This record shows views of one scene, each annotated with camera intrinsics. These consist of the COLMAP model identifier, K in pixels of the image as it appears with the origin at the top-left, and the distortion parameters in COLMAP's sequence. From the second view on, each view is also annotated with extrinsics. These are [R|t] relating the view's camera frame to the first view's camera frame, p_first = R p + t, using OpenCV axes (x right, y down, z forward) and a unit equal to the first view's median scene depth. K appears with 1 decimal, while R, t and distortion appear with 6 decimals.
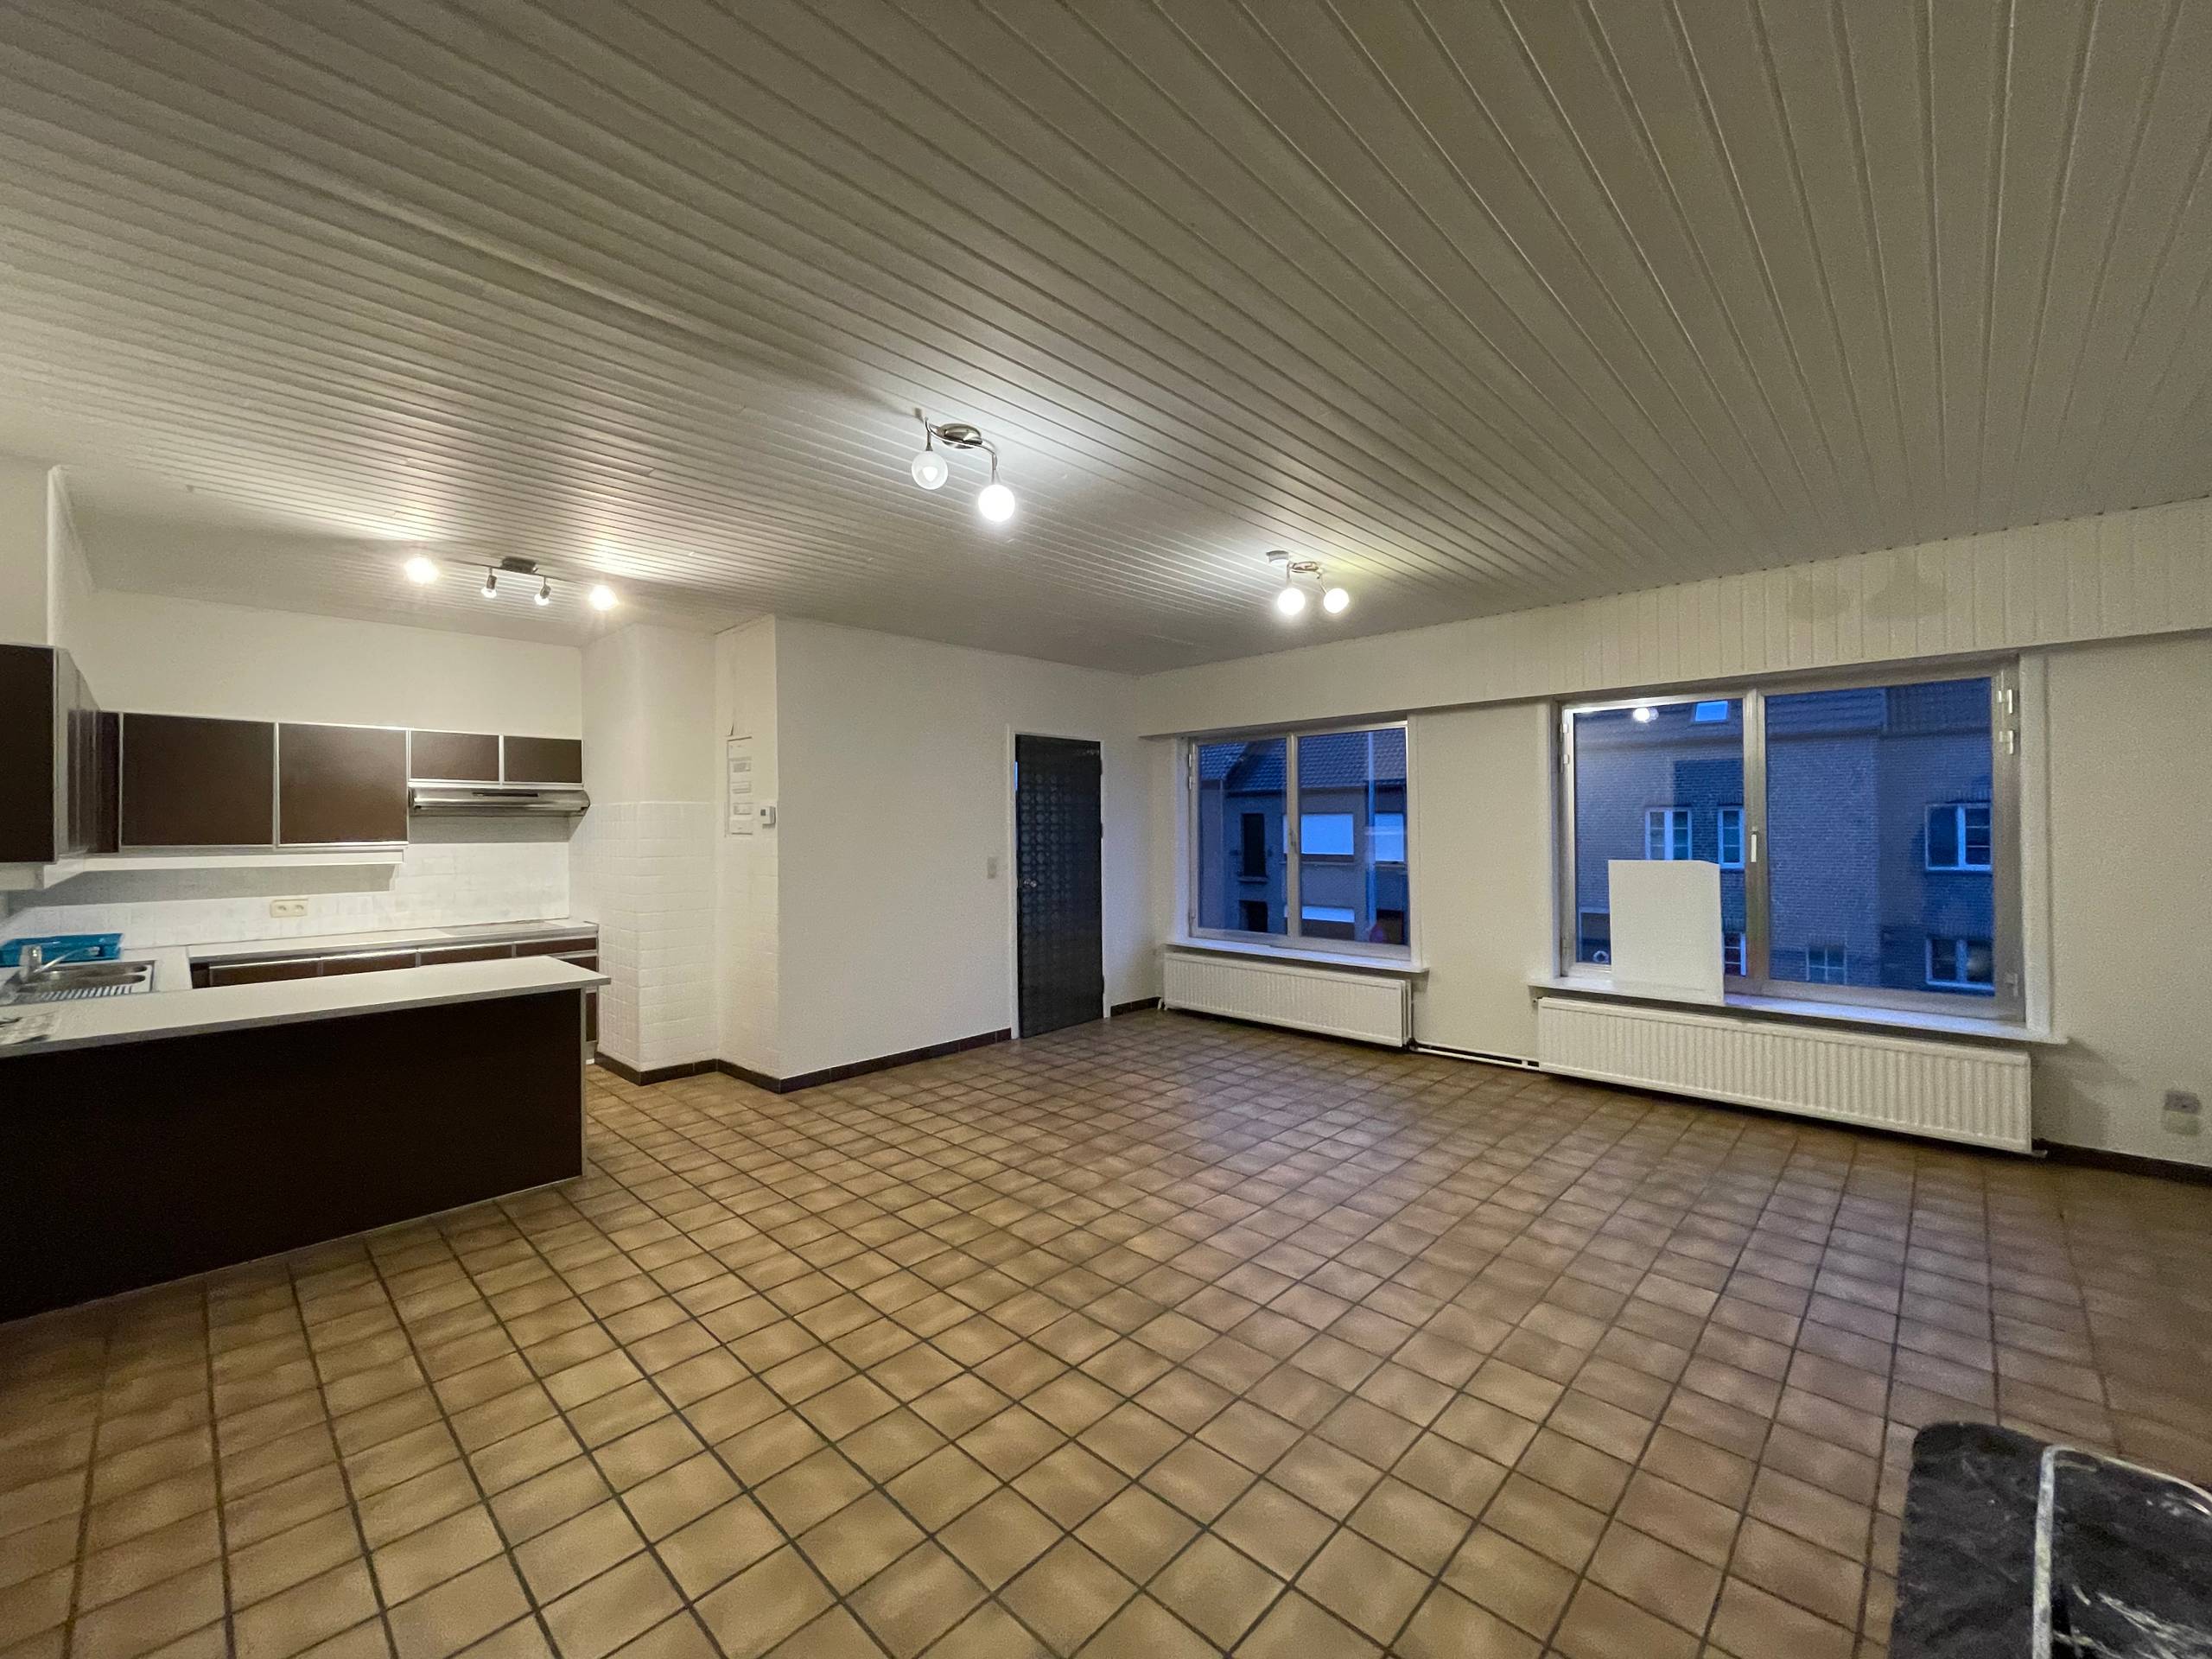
lens RADIAL K [[894.3, 0, 1114.2], [0, 894.3, 817.4], [0, 0, 1]] dist [-0.002248, 0.001414]
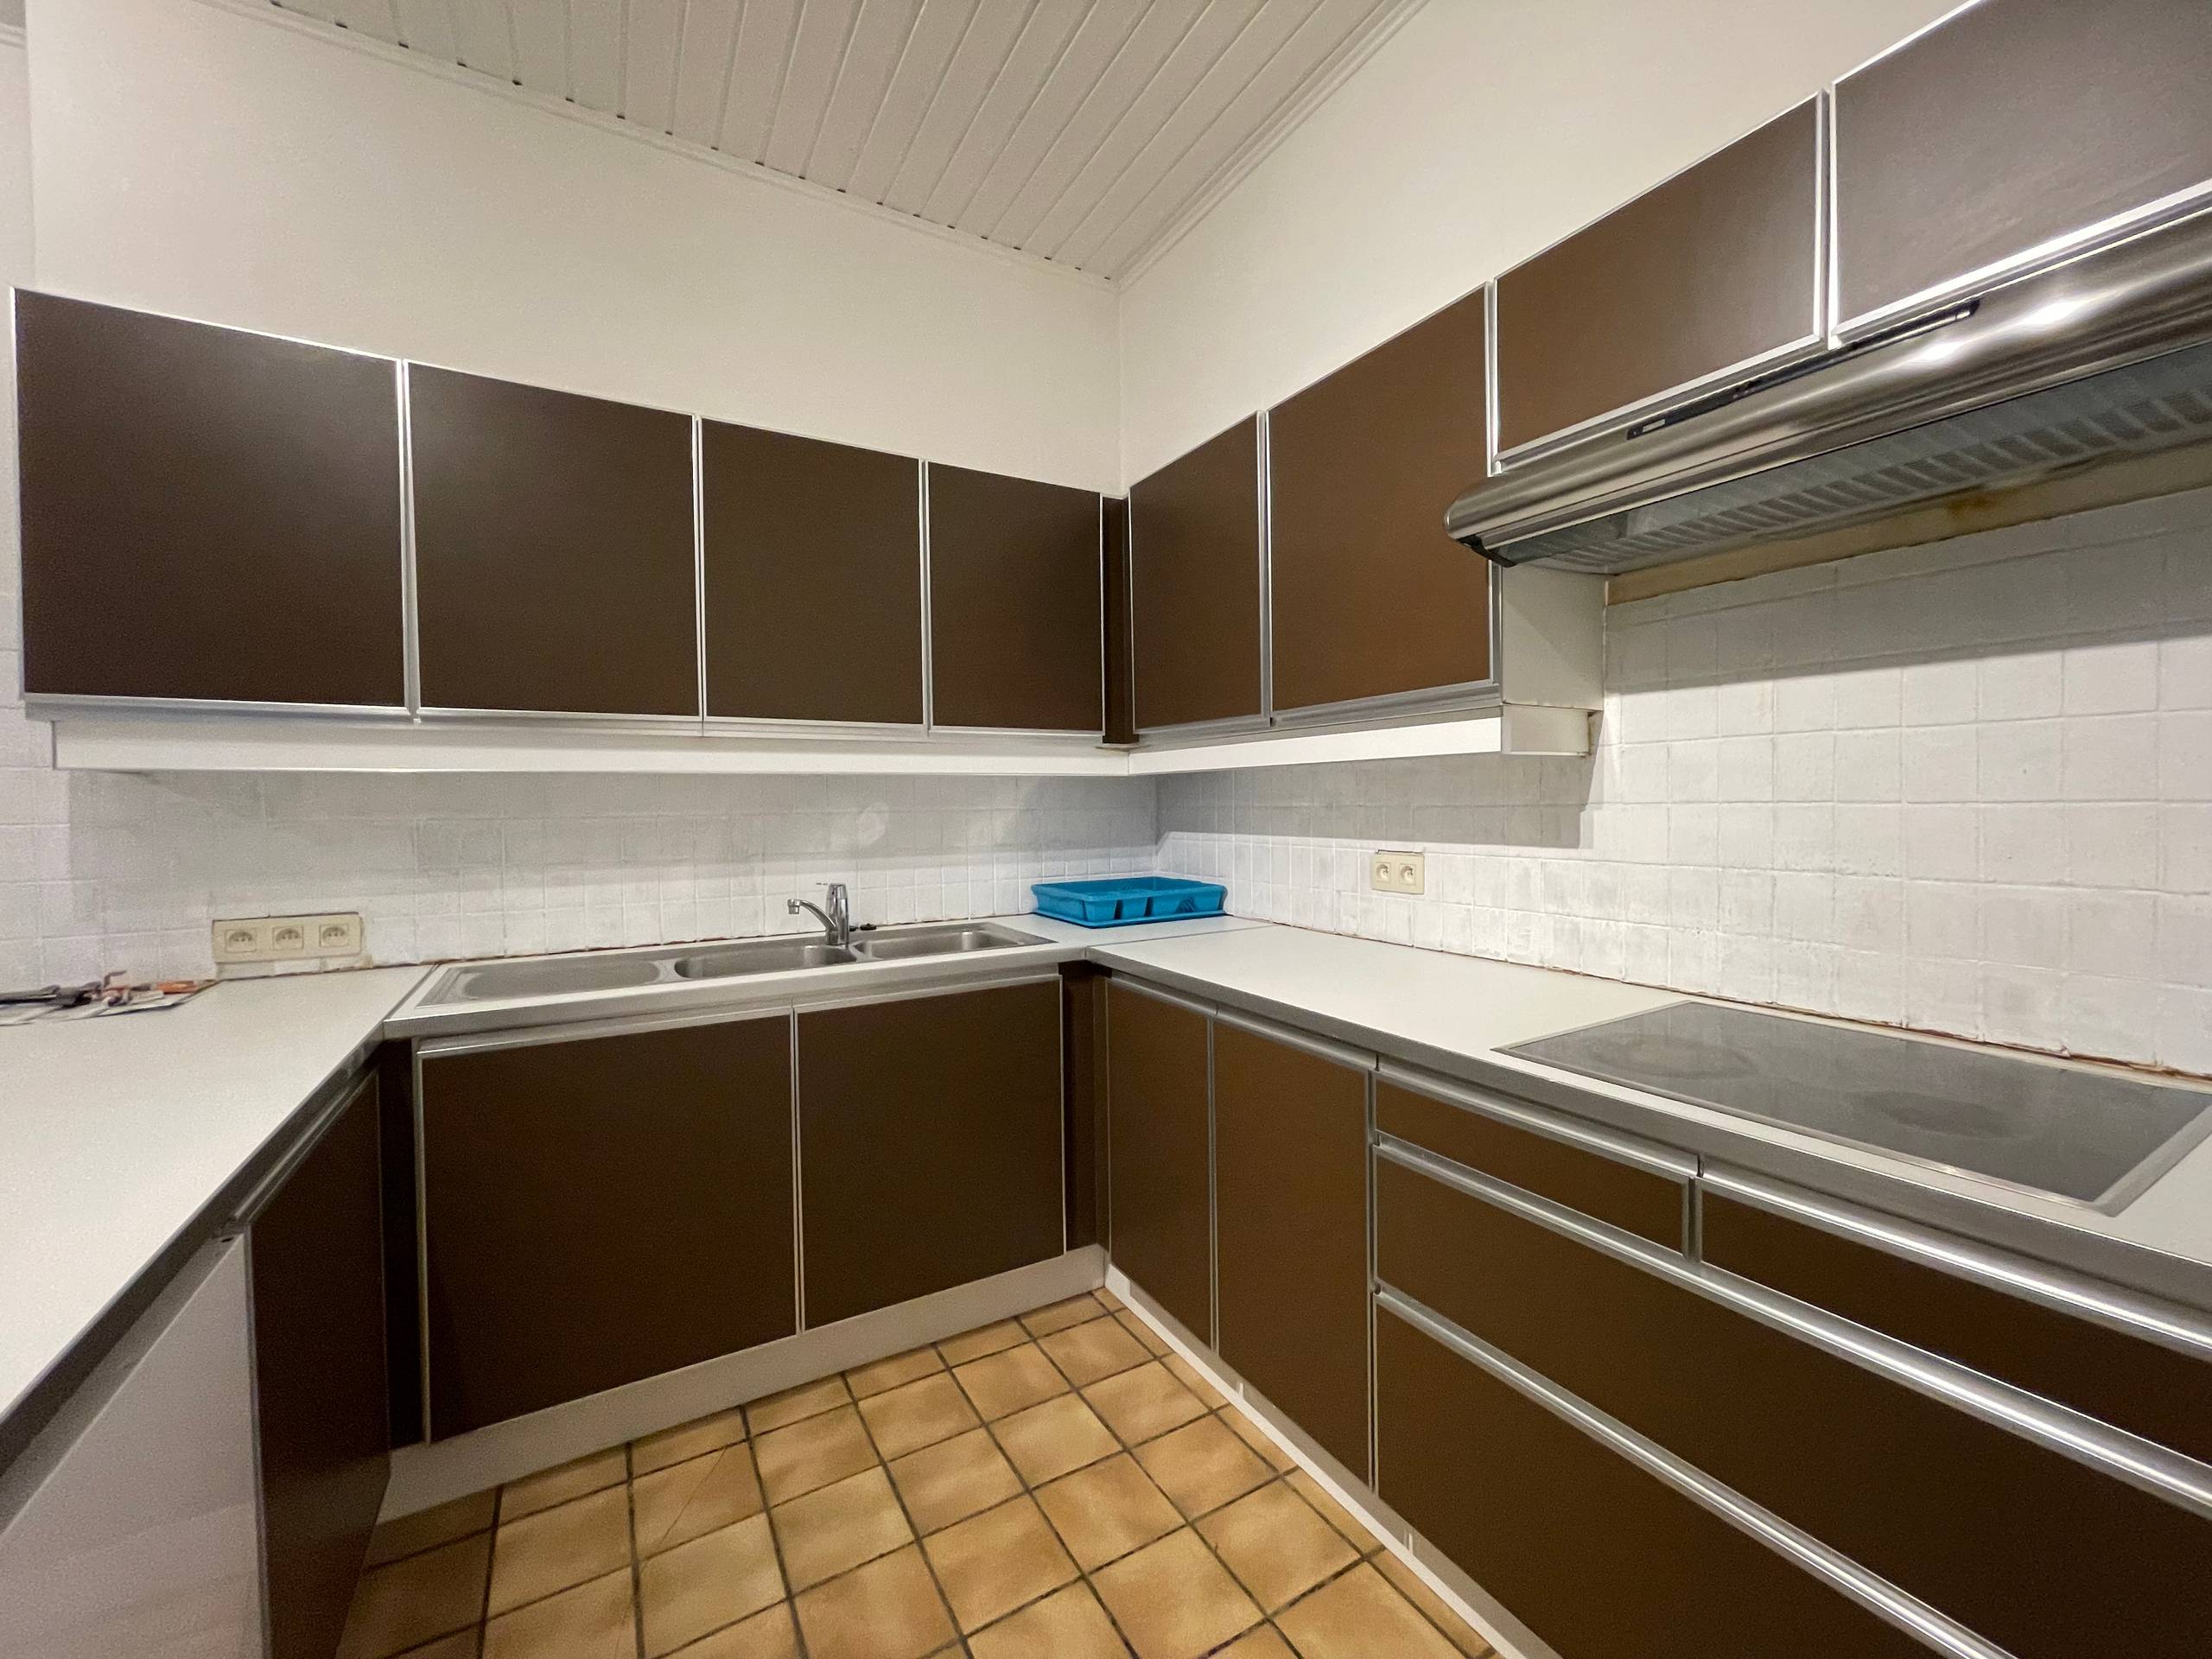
lens RADIAL K [[894.3, 0, 1121.6], [0, 894.3, 819.2], [0, 0, 1]] dist [-0.002248, 0.001414]
pose [[-0.267843, 0.032423, -0.962917, -0.716766], [0.023519, 0.999356, 0.027108, 0.091642], [0.963175, -0.015386, -0.268433, 1.435465]]
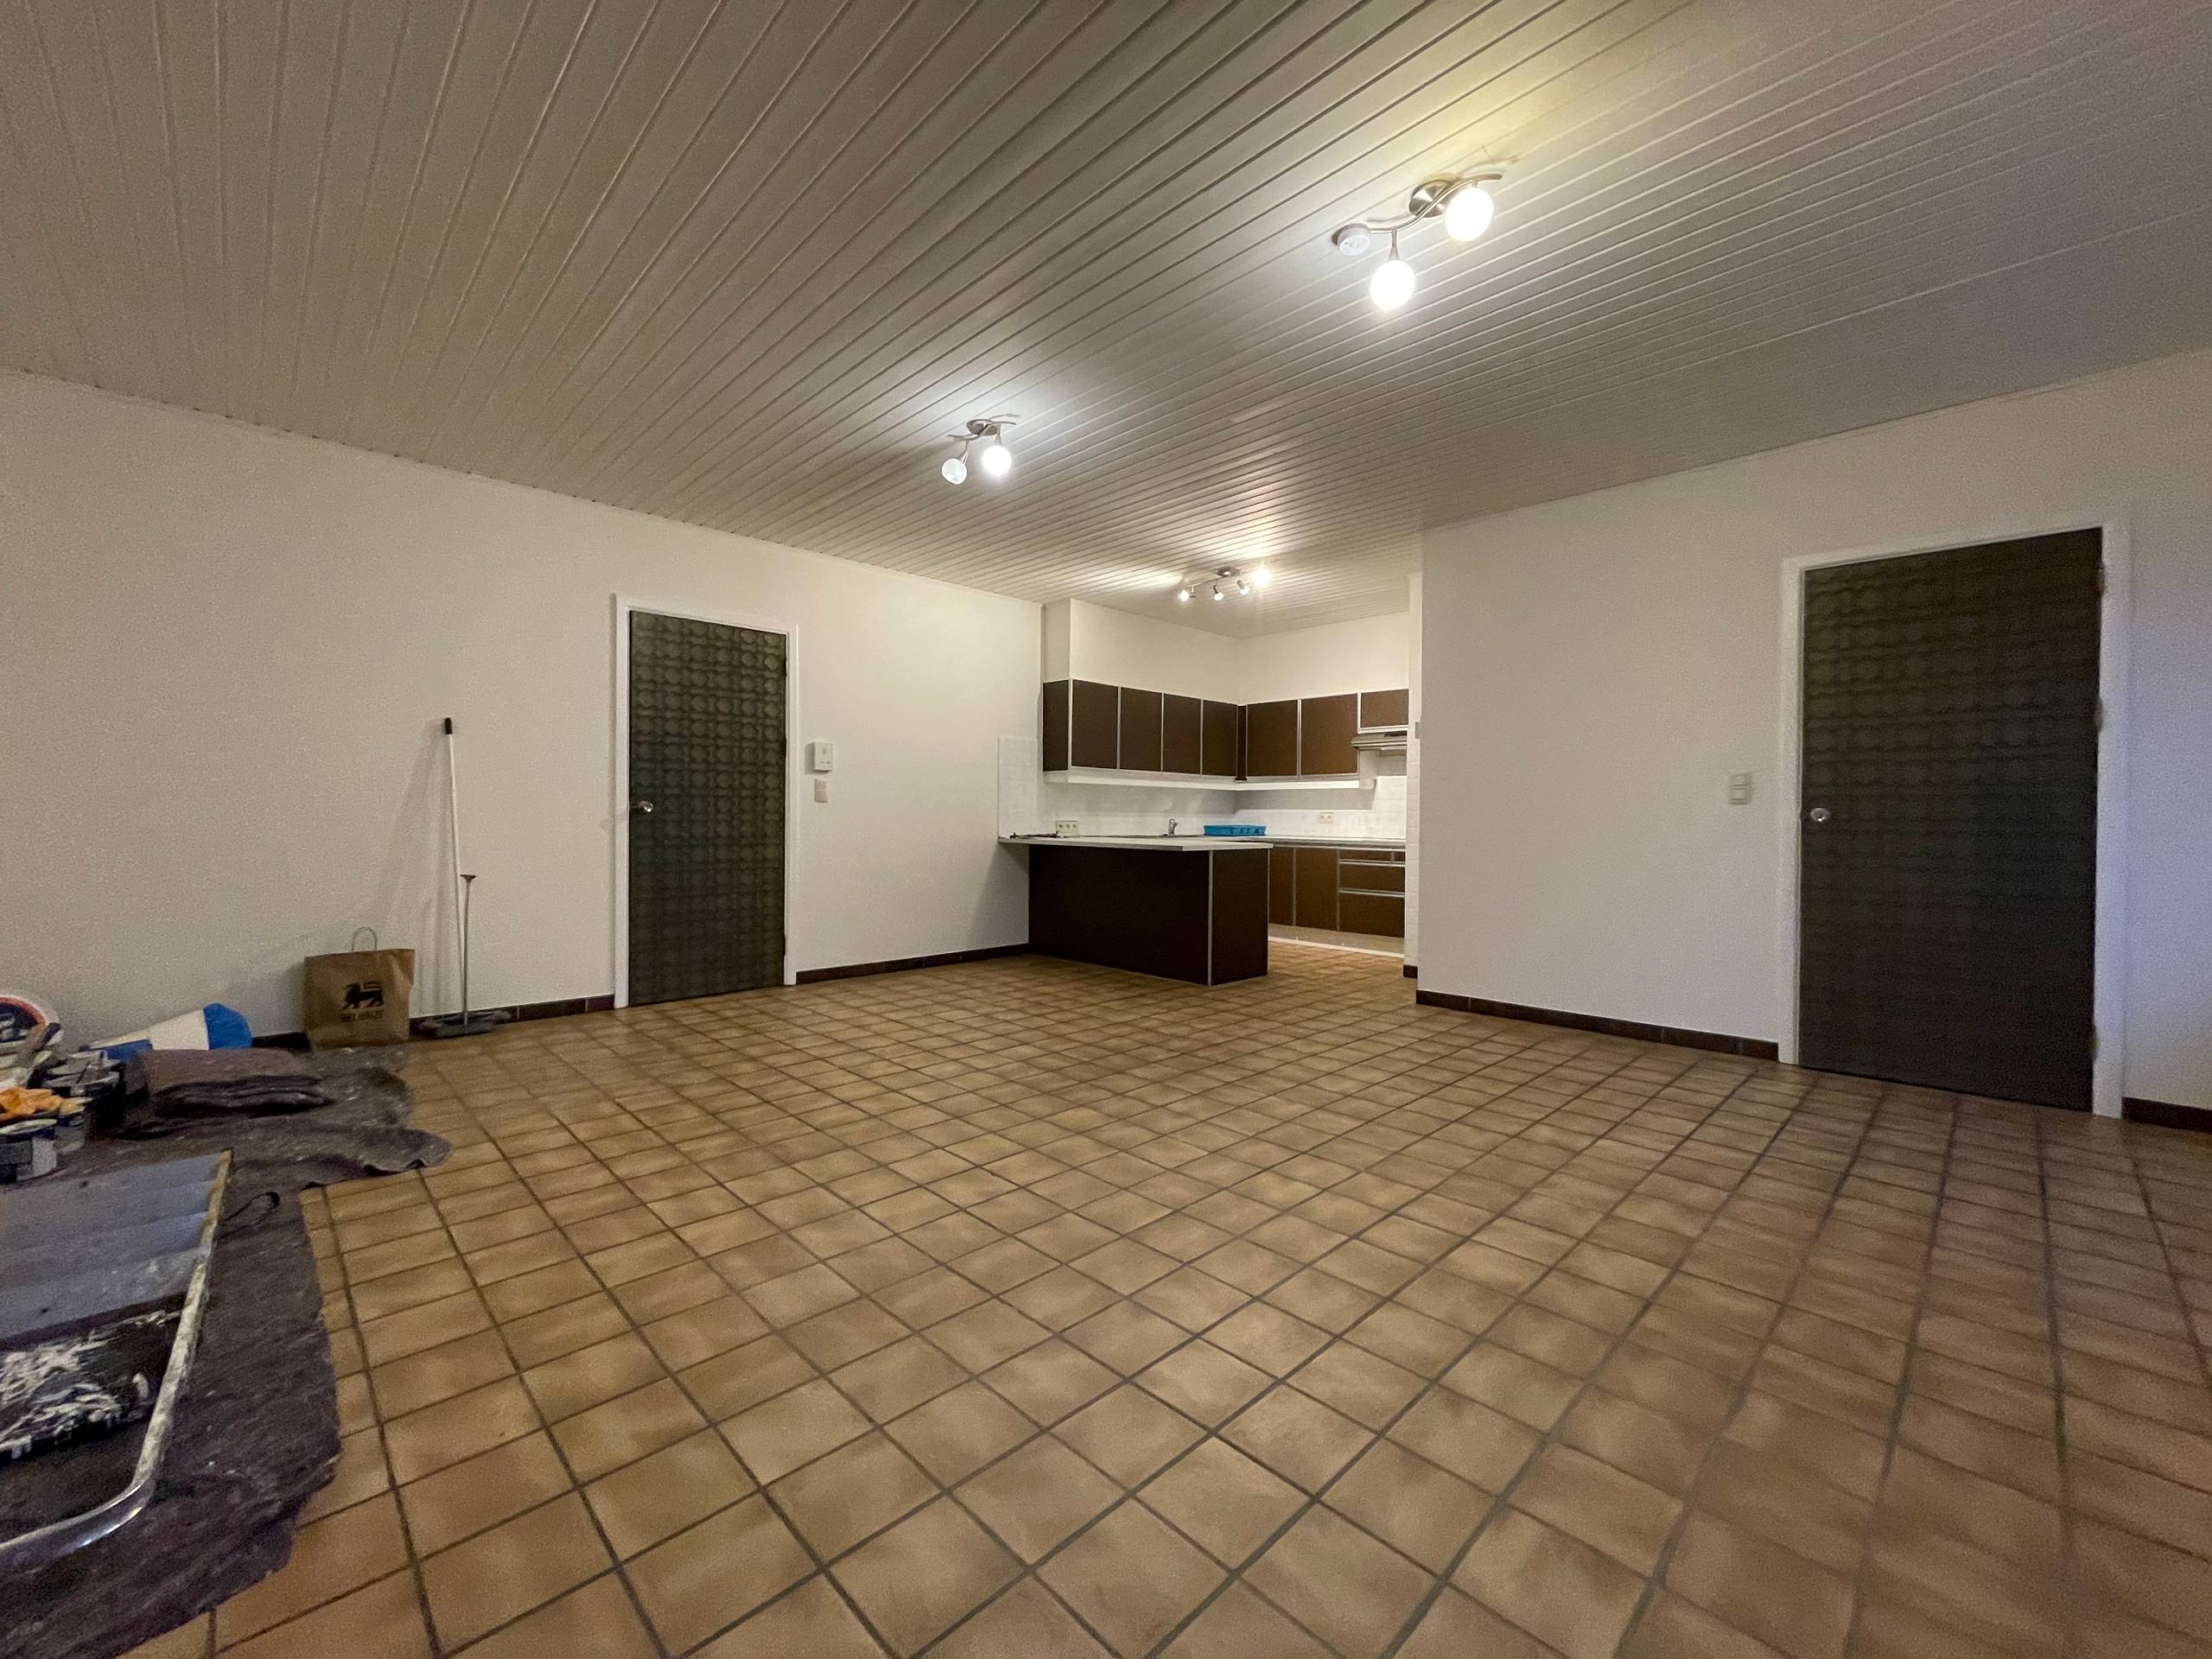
lens RADIAL K [[894.3, 0, 1107.6], [0, 894.3, 825.3], [0, 0, 1]] dist [-0.002248, 0.001414]
pose [[-0.036640, 0.017655, -0.999173, 0.943678], [0.000697, 0.999844, 0.017641, 0.125675], [0.999328, -0.000050, -0.036647, 0.982020]]
